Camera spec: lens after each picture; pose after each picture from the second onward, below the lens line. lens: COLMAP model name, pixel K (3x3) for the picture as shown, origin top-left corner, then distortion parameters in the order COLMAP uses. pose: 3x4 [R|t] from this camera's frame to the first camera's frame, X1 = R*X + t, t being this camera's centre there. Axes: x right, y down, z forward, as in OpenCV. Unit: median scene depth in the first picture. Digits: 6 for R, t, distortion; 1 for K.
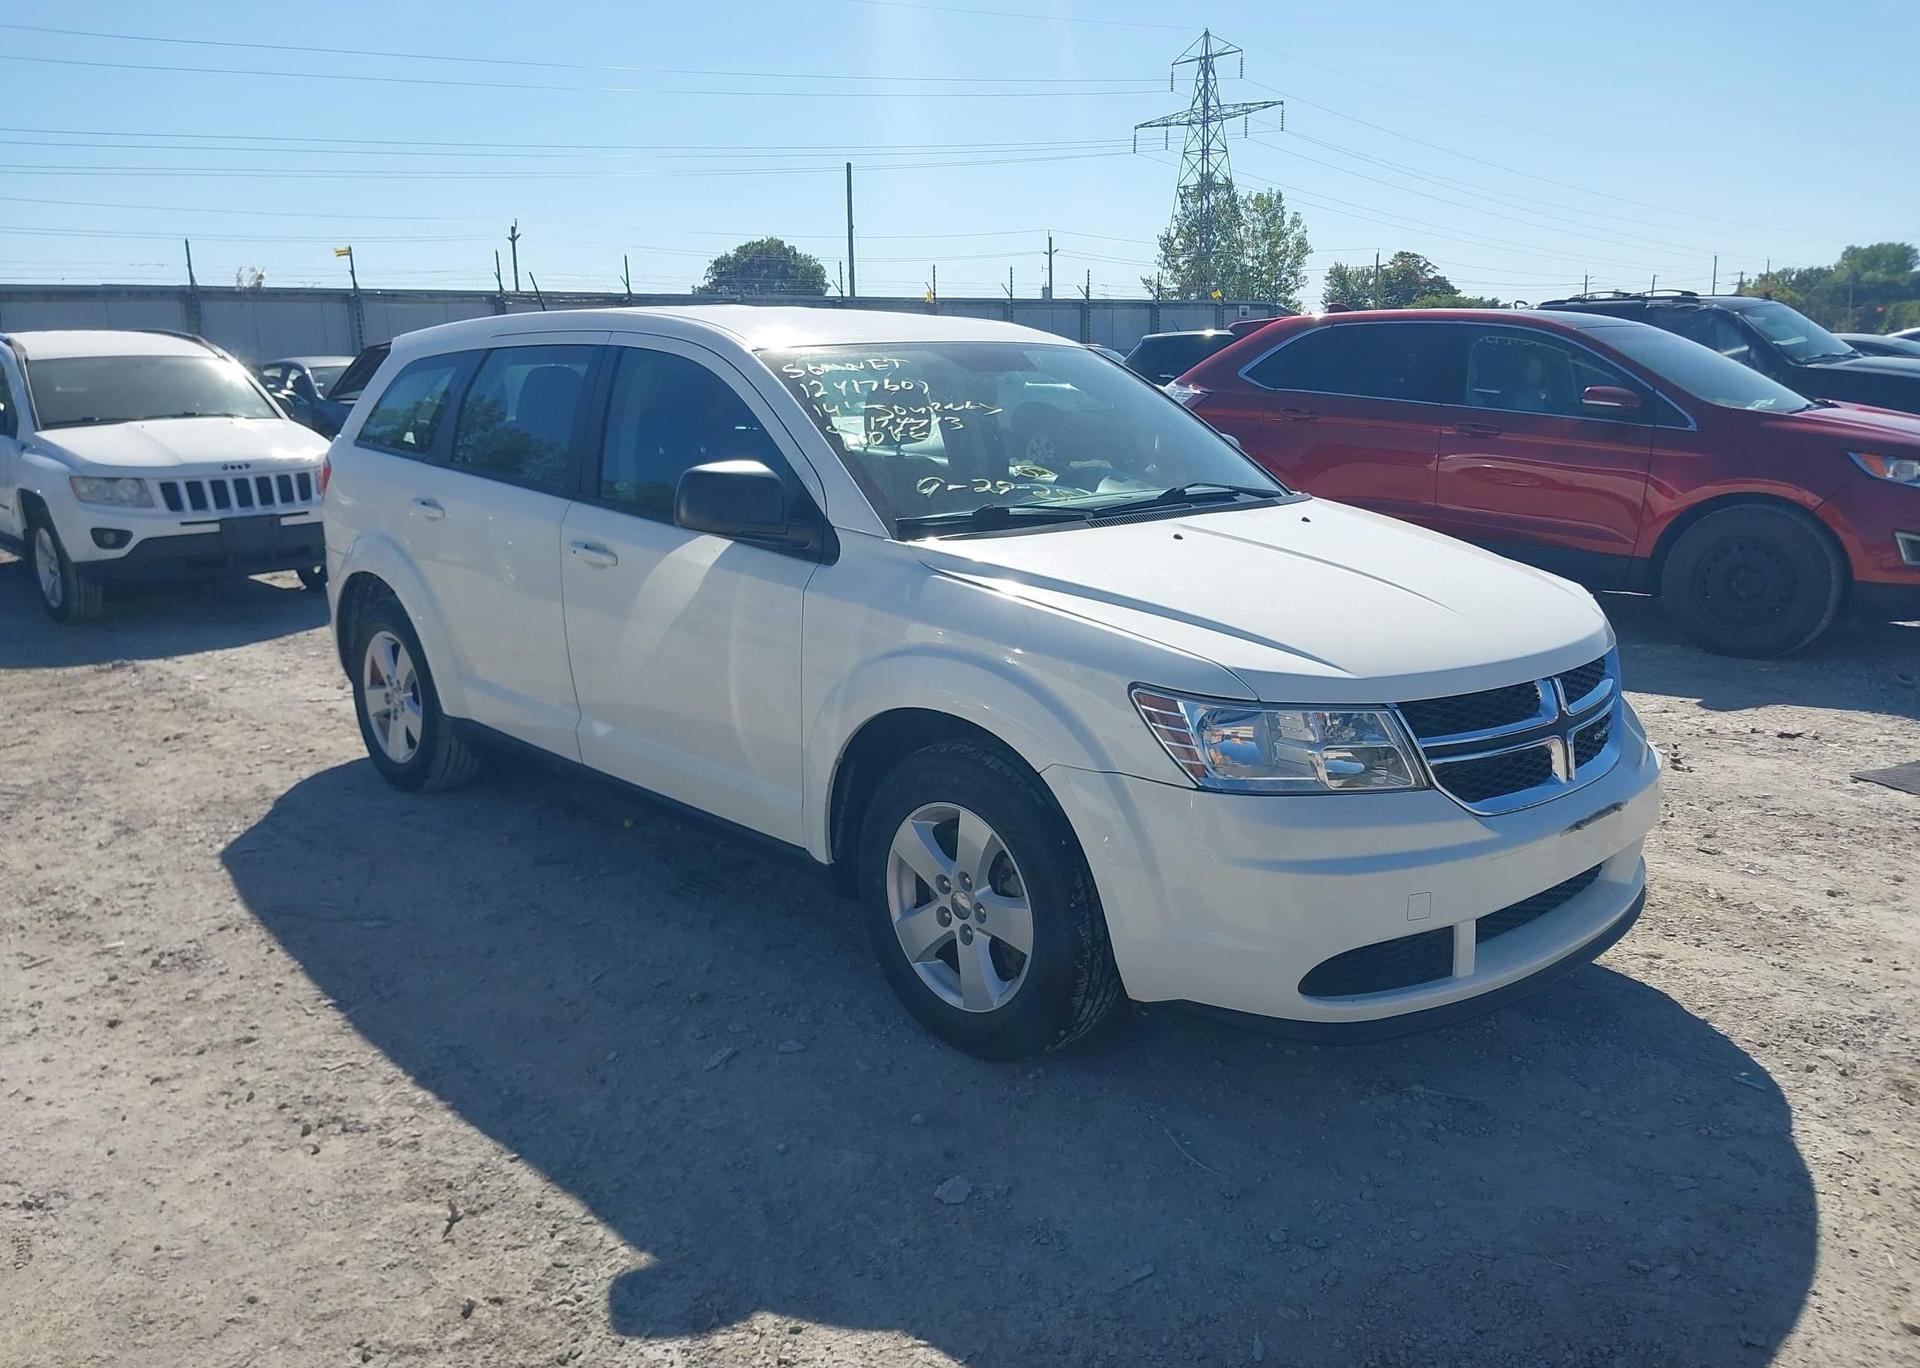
lens RADIAL K [[1533.7, 0, 956.7], [0, 1533.7, 757.6], [0, 0, 1]] dist [0.004835, 0.007118]
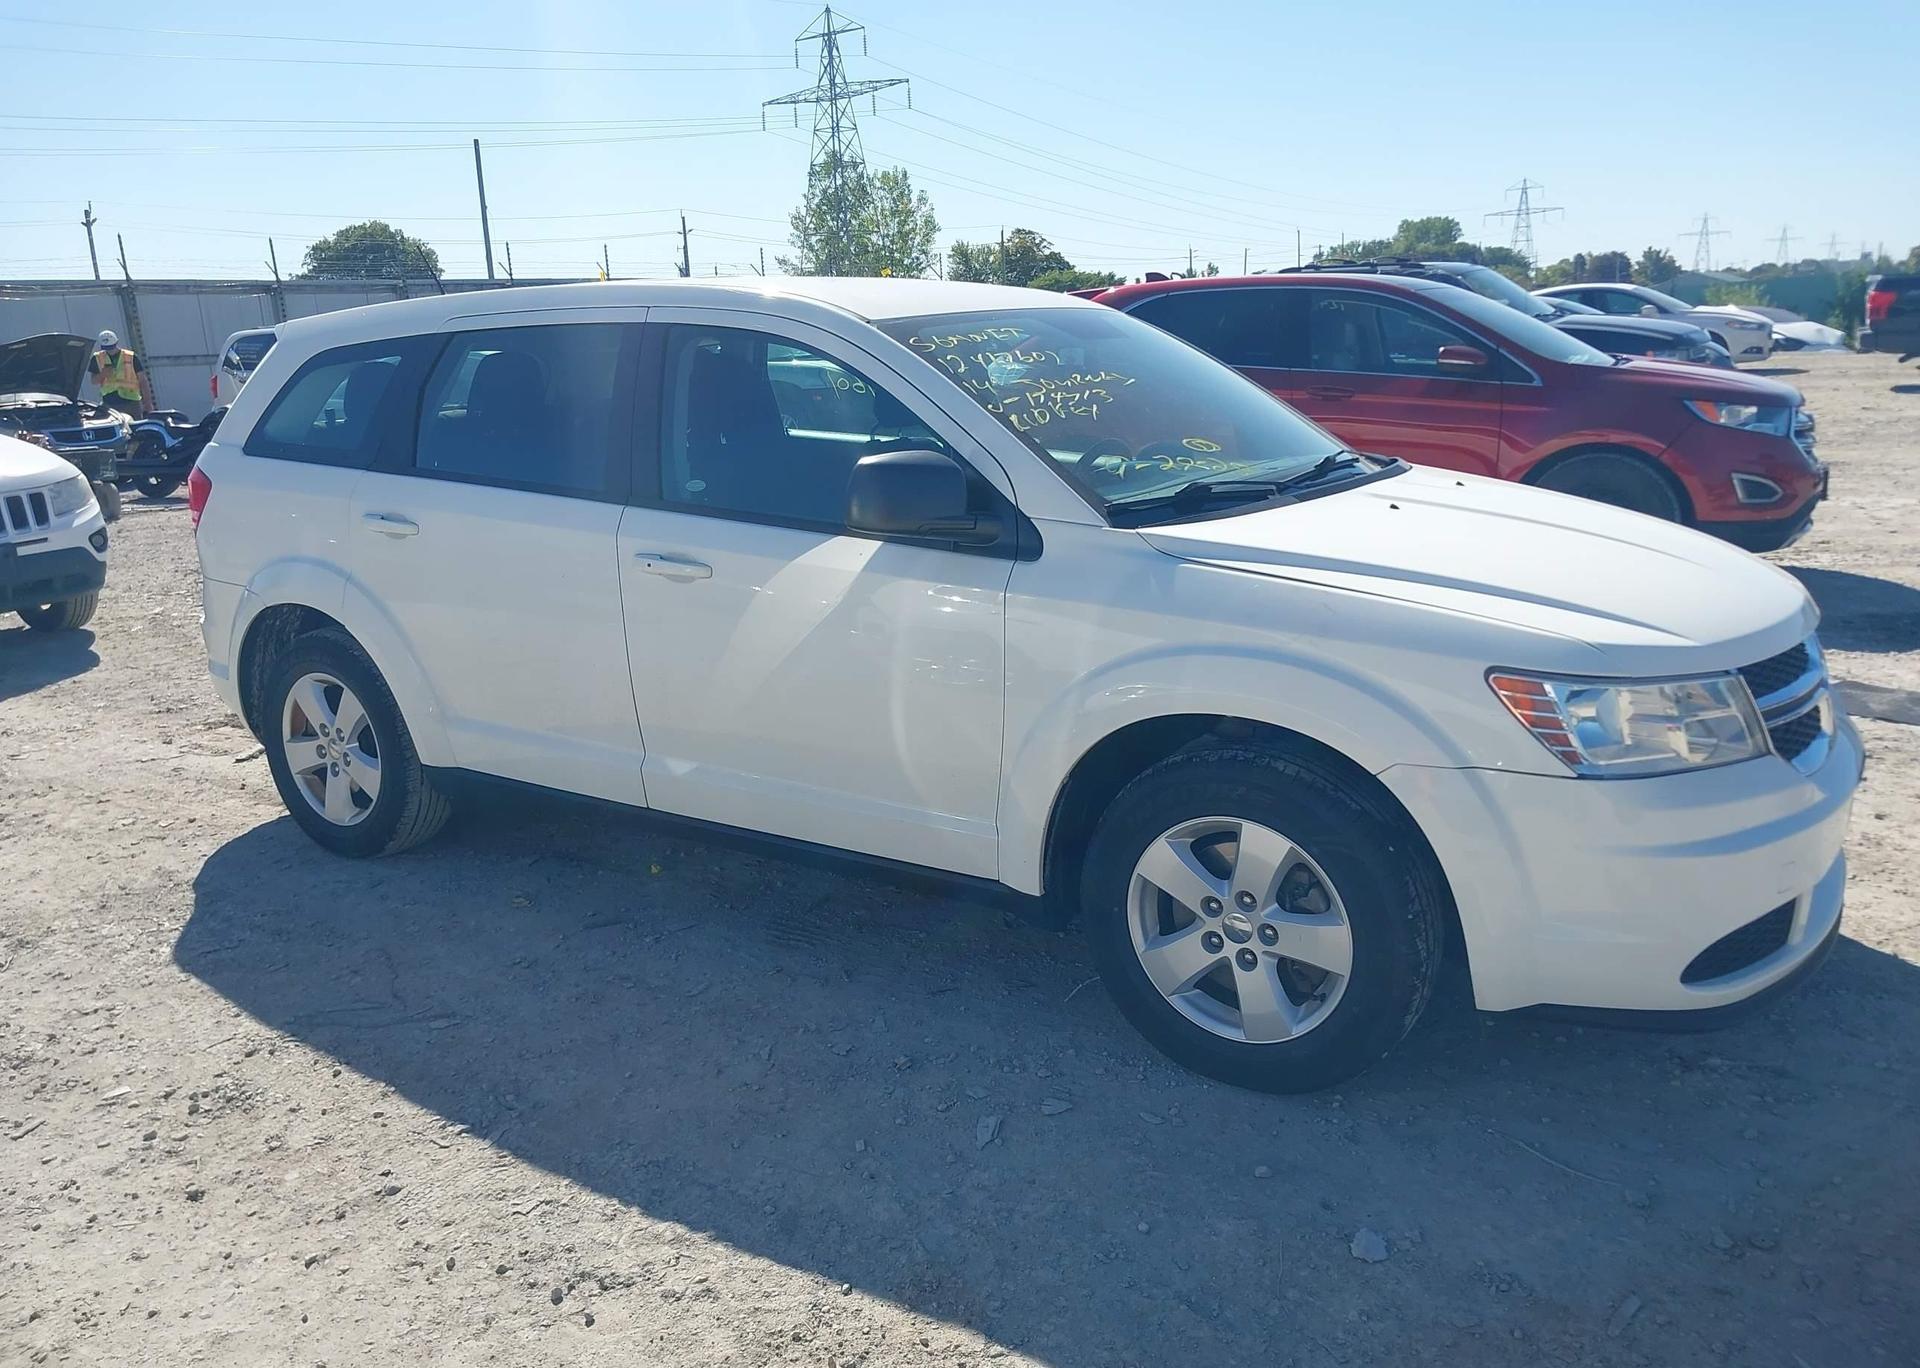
lens RADIAL K [[1527.1, 0, 972.8], [0, 1527.1, 766.3], [0, 0, 1]] dist [0.028416, -0.035928]
pose [[0.970668, -0.090075, 0.222910, -0.262120], [0.086206, 0.995910, 0.027048, -0.027702], [-0.224435, -0.007039, 0.974464, 0.118058]]
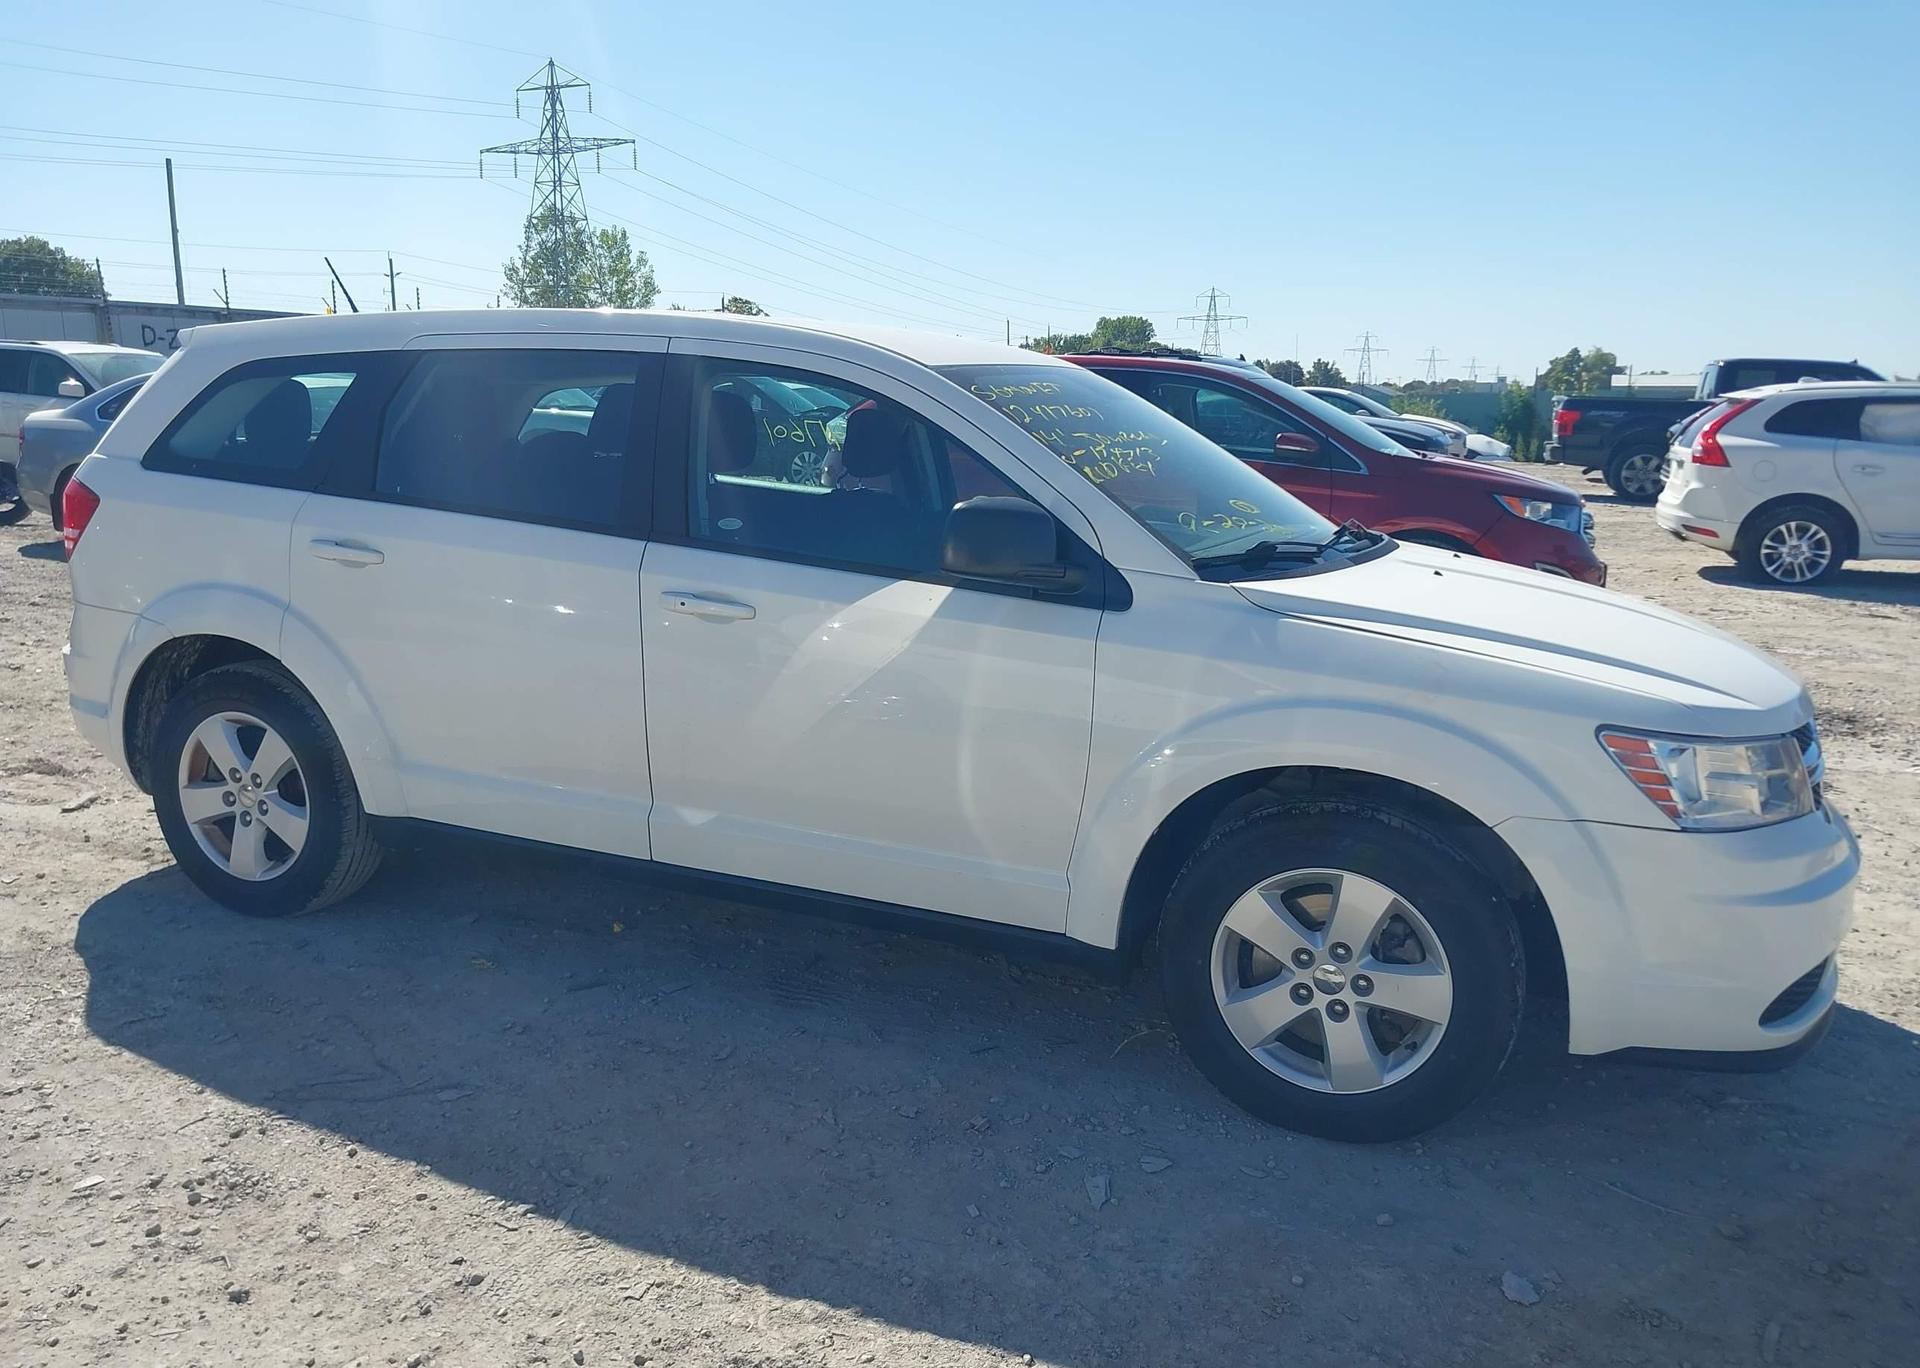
lens RADIAL K [[1527.1, 0, 972.8], [0, 1527.1, 766.3], [0, 0, 1]] dist [0.028416, -0.035928]
pose [[0.911599, -0.064006, 0.406067, -0.424894], [0.071150, 0.997462, -0.002503, -0.032732], [-0.404876, 0.031174, 0.913840, 0.188168]]
